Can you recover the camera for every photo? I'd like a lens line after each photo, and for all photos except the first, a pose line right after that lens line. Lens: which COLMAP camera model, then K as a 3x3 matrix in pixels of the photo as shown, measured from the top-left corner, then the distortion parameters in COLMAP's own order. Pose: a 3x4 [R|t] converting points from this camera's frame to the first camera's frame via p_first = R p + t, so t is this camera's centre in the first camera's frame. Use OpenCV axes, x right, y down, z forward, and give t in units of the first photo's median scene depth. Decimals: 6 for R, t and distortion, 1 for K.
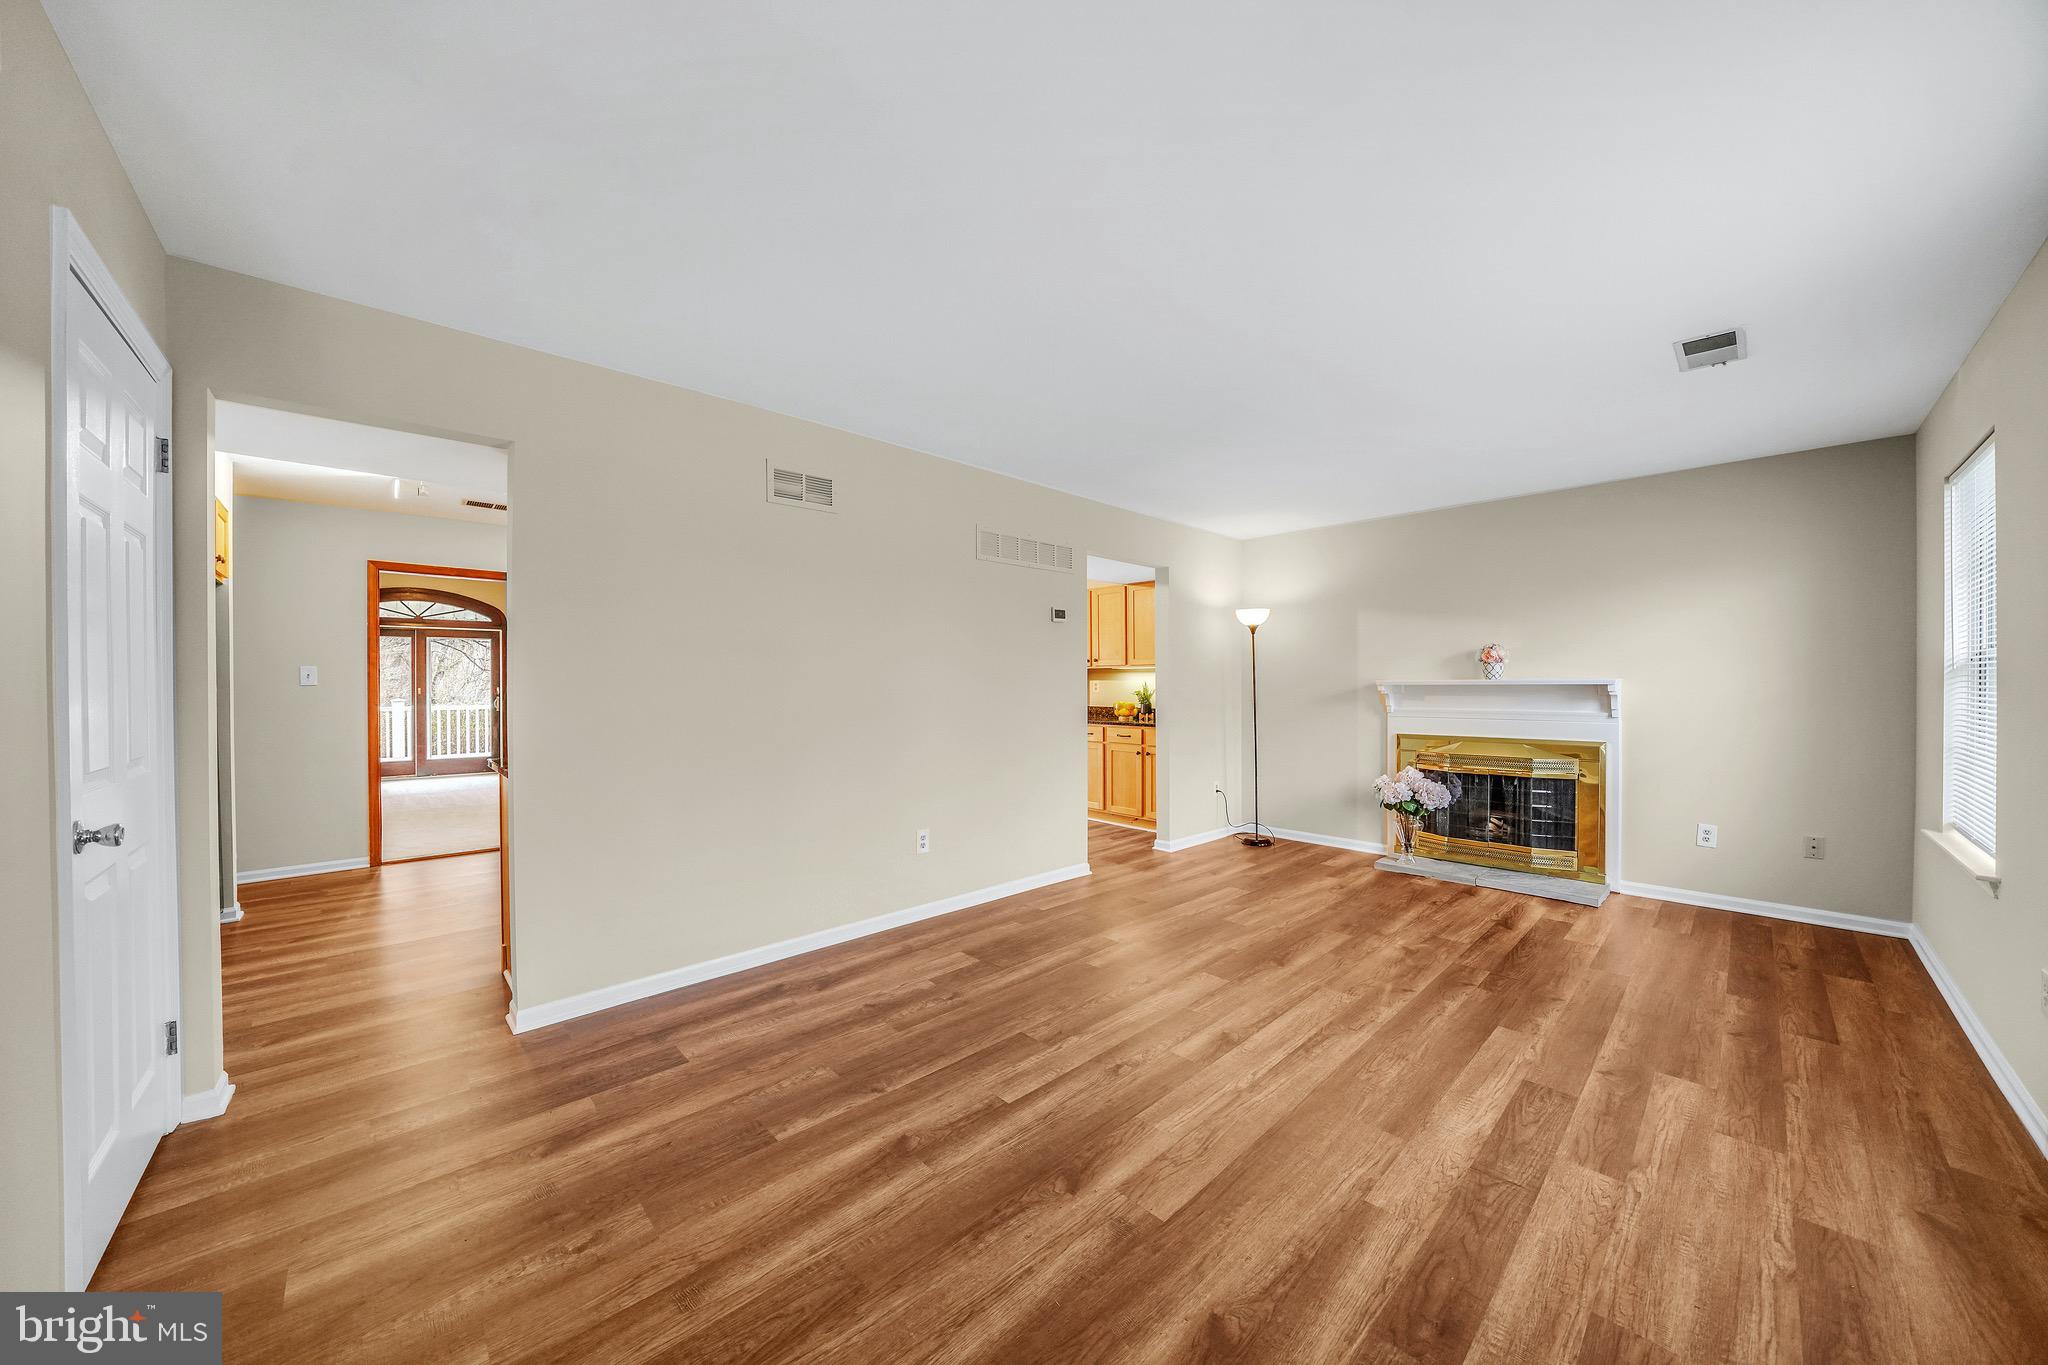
lens RADIAL K [[702.3, 0, 1025.3], [0, 702.3, 685.4], [0, 0, 1]] dist [-0.029628, 0.003289]
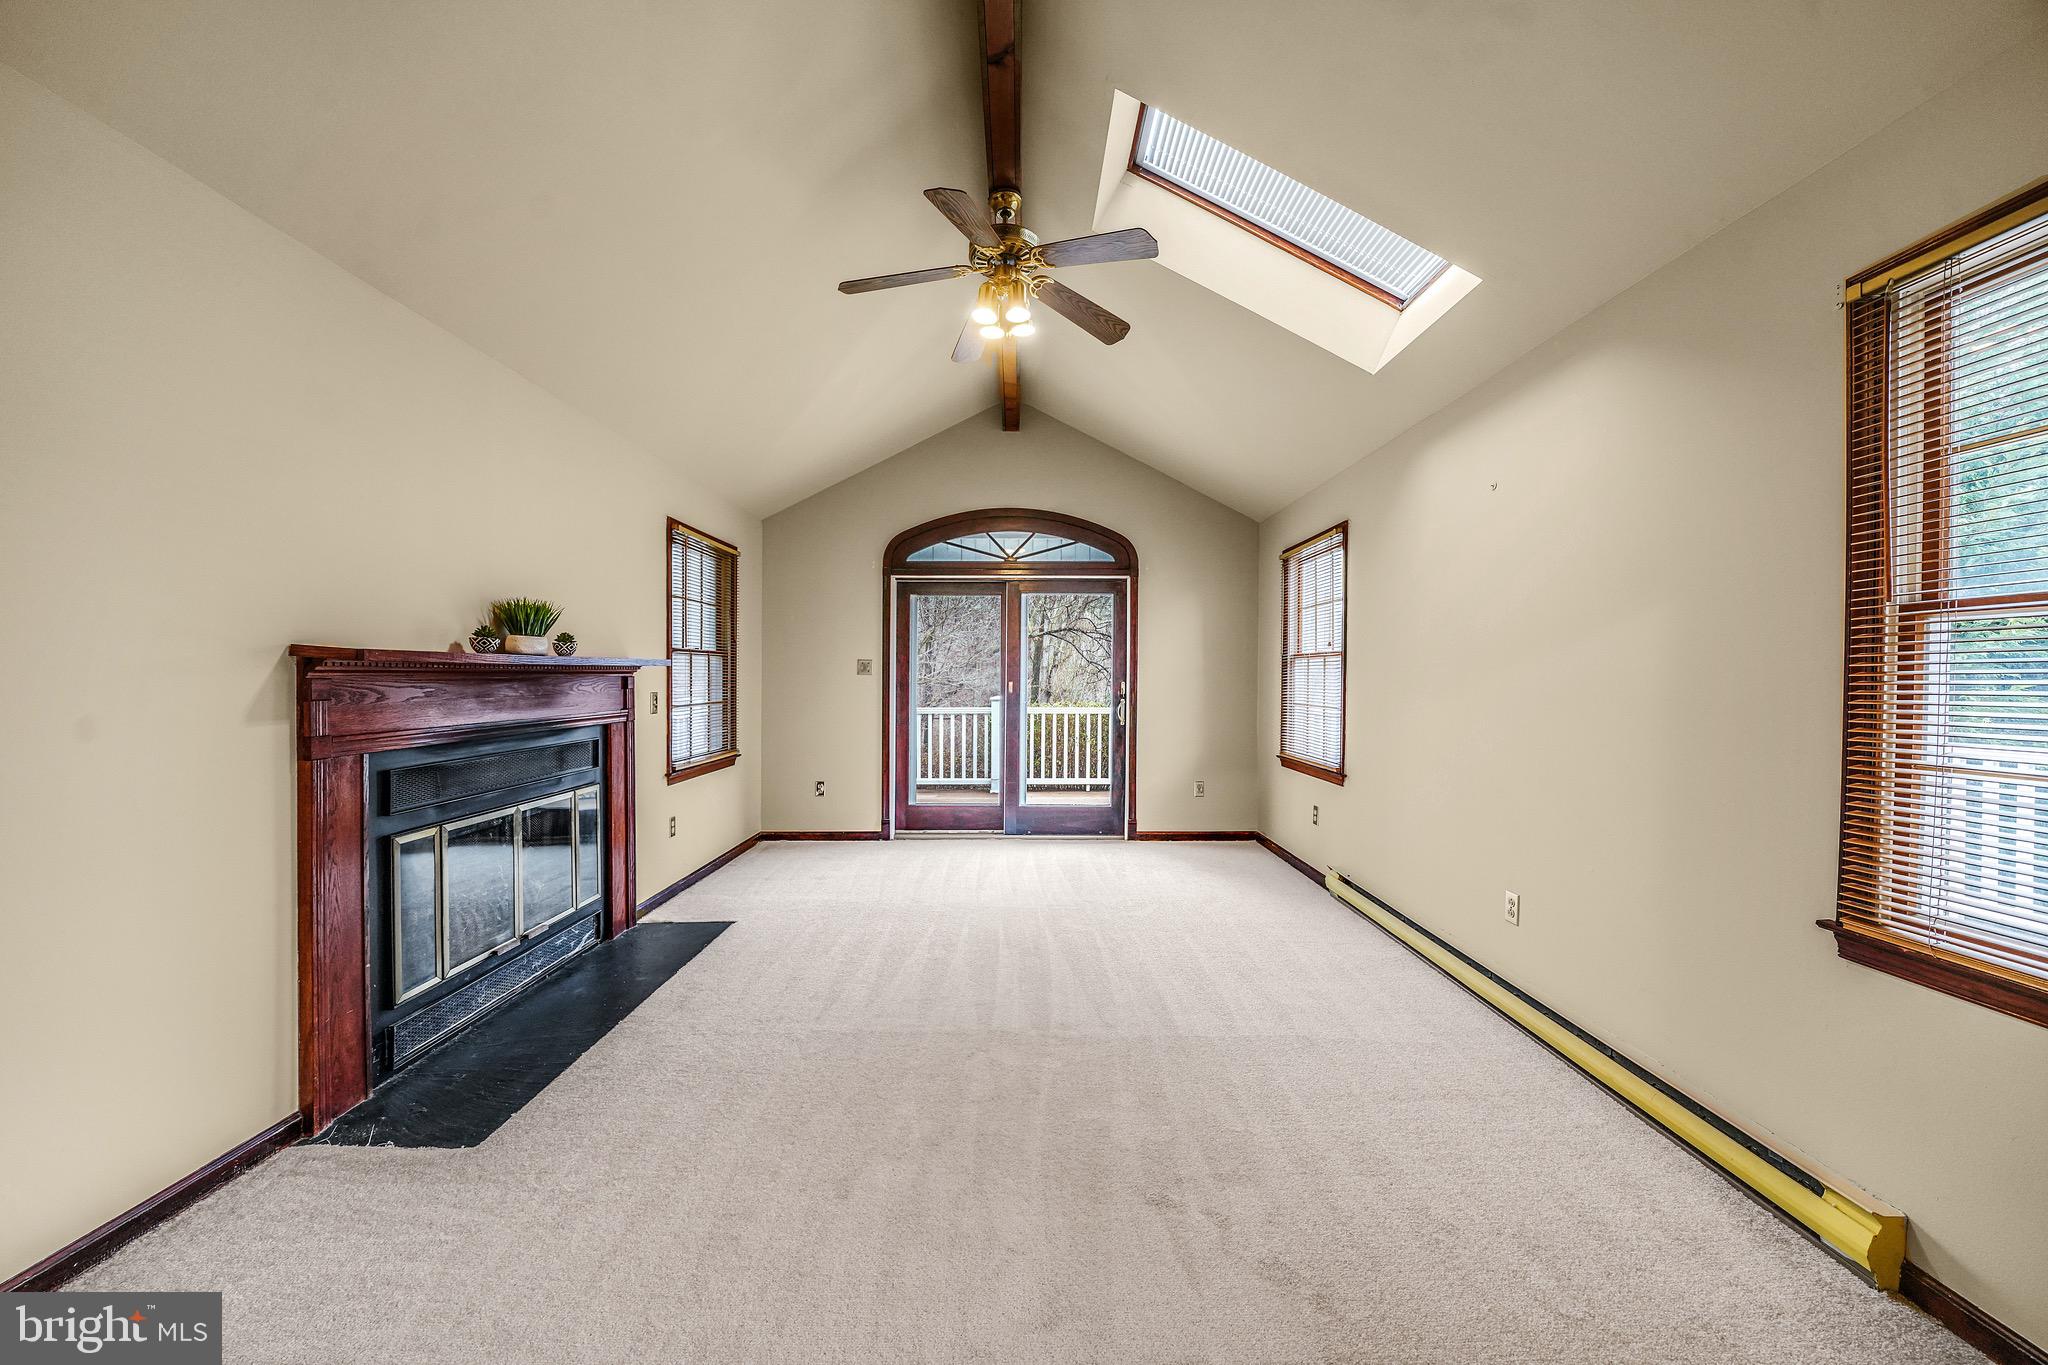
lens RADIAL K [[706.2, 0, 1021.2], [0, 706.2, 686.9], [0, 0, 1]] dist [-0.022565, 0.000084]
pose [[0.727440, 0.014181, -0.686025, -0.438918], [-0.009920, 0.999899, 0.010151, 0.002088], [0.686100, -0.000579, 0.727507, 0.538896]]
